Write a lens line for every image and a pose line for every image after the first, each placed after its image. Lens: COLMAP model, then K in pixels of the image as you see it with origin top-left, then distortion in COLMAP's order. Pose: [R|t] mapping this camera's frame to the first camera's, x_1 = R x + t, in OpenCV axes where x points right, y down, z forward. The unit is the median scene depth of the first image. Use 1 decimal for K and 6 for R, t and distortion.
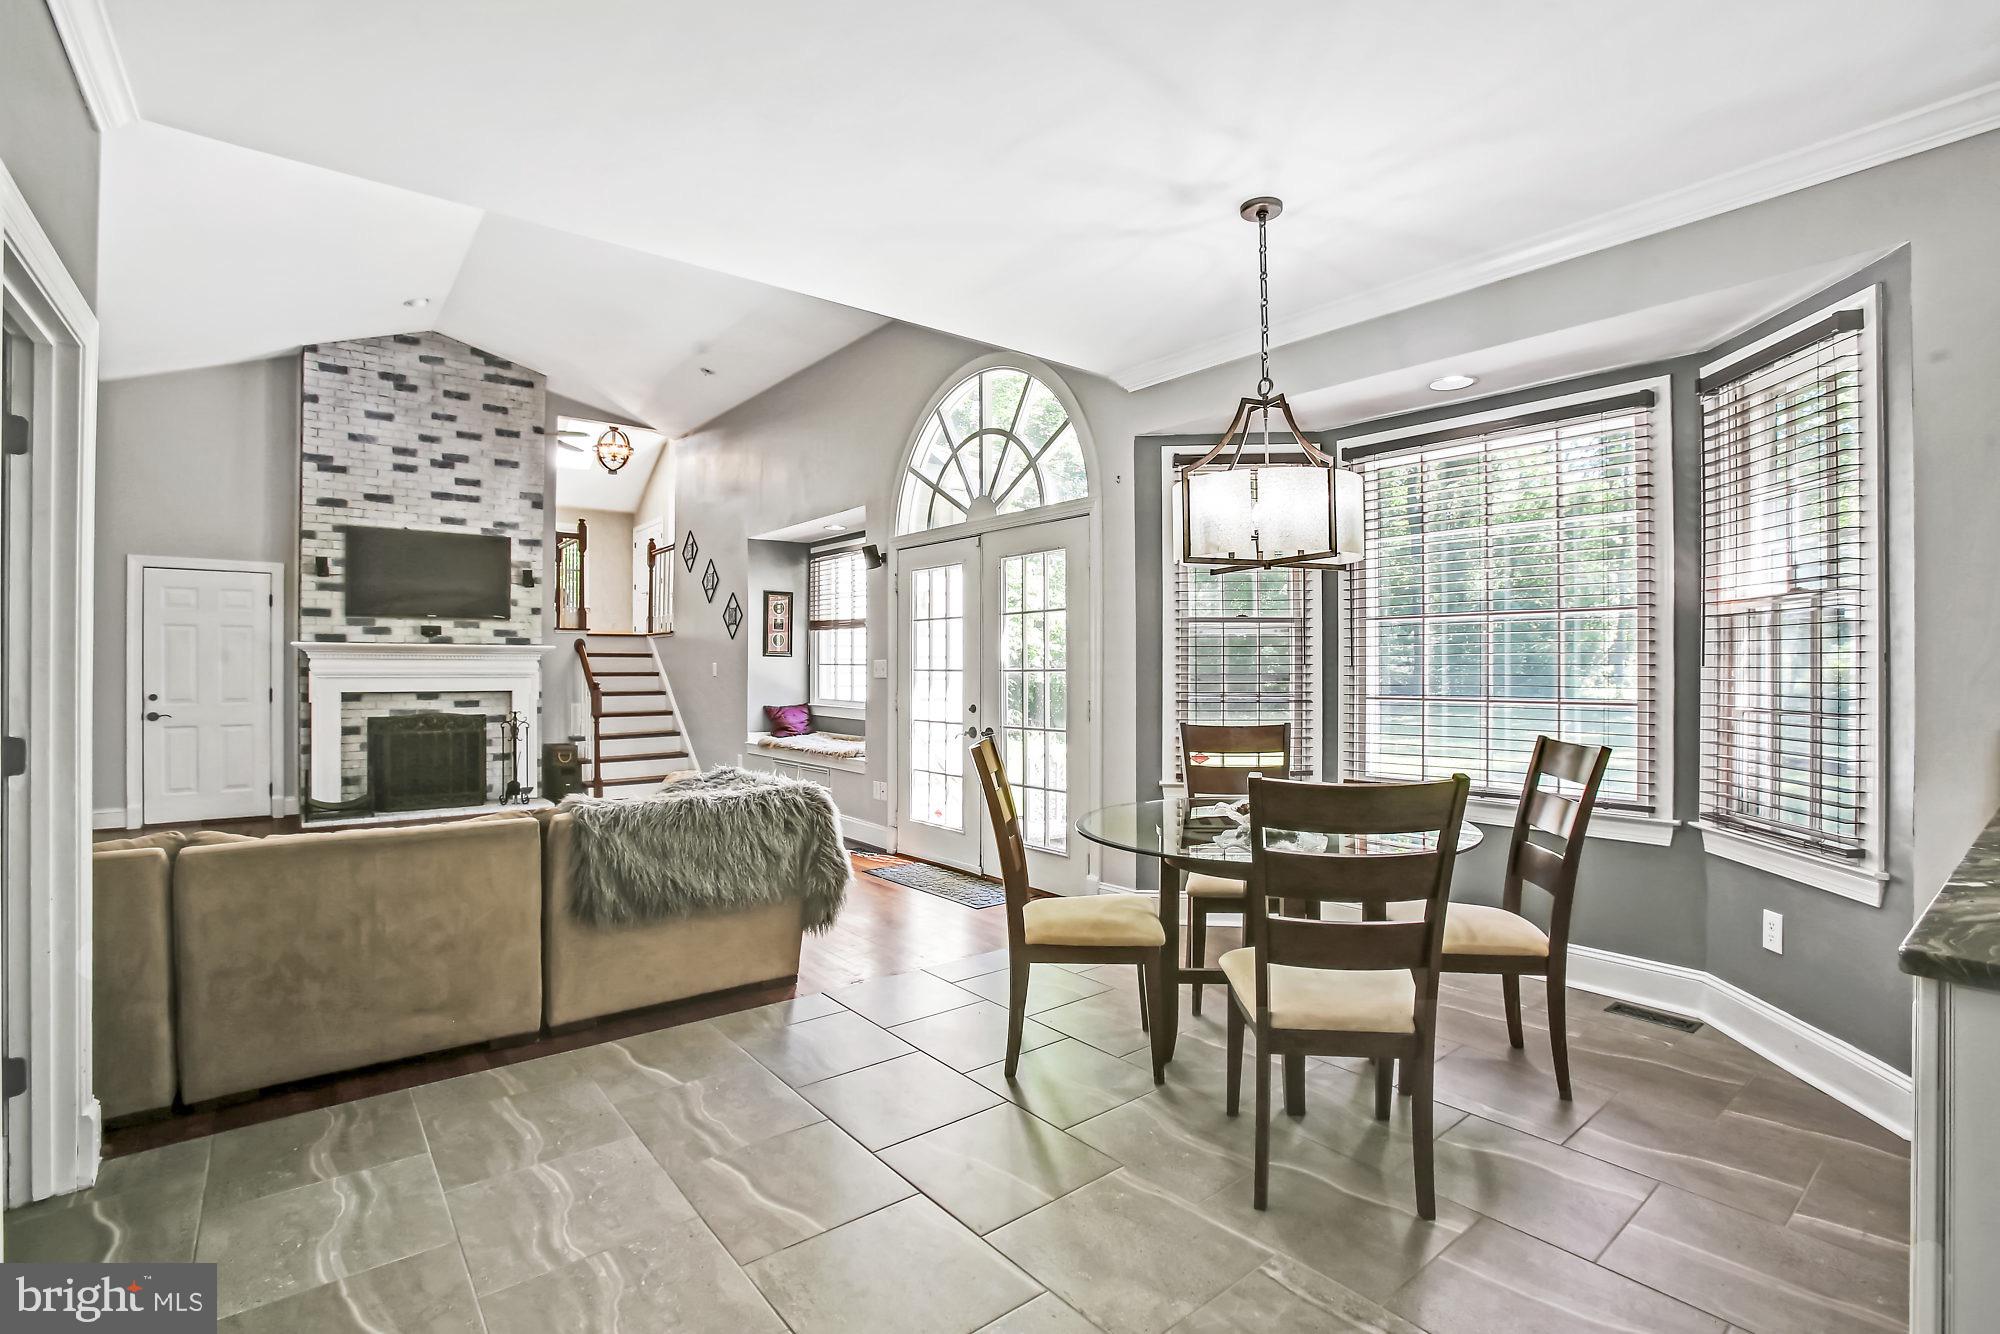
lens RADIAL K [[917.5, 0, 1016.3], [0, 917.5, 661.8], [0, 0, 1]] dist [-0.048228, 0.009966]
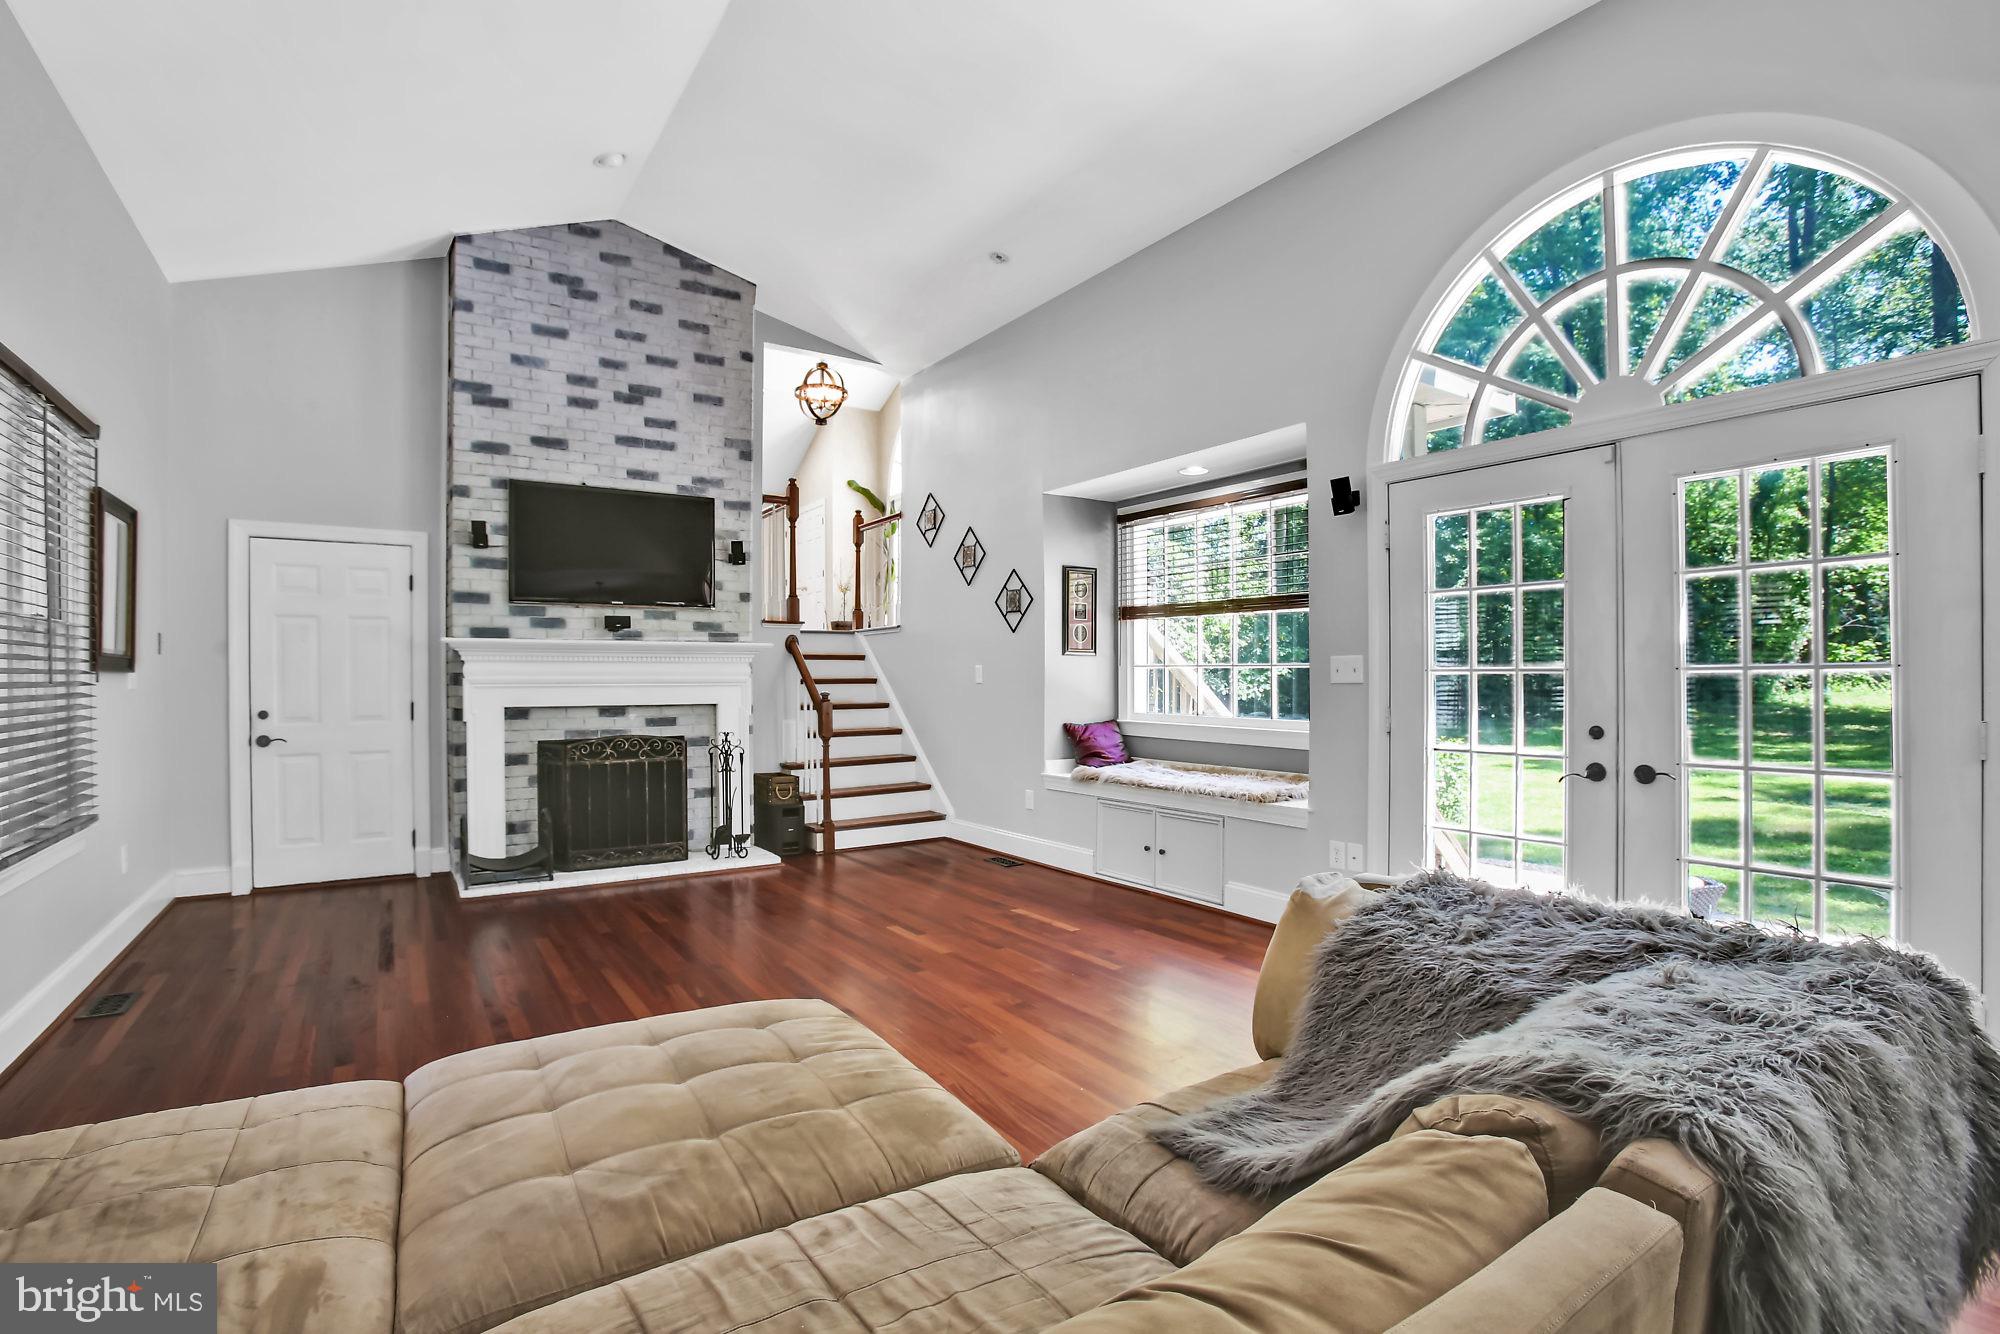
lens RADIAL K [[917.5, 0, 998.2], [0, 917.5, 673.6], [0, 0, 1]] dist [-0.048228, 0.009966]
pose [[0.997146, -0.004425, -0.075368, -0.281239], [0.004629, 0.999986, 0.002526, 0.006712], [0.075356, -0.002867, 0.997153, 0.278268]]
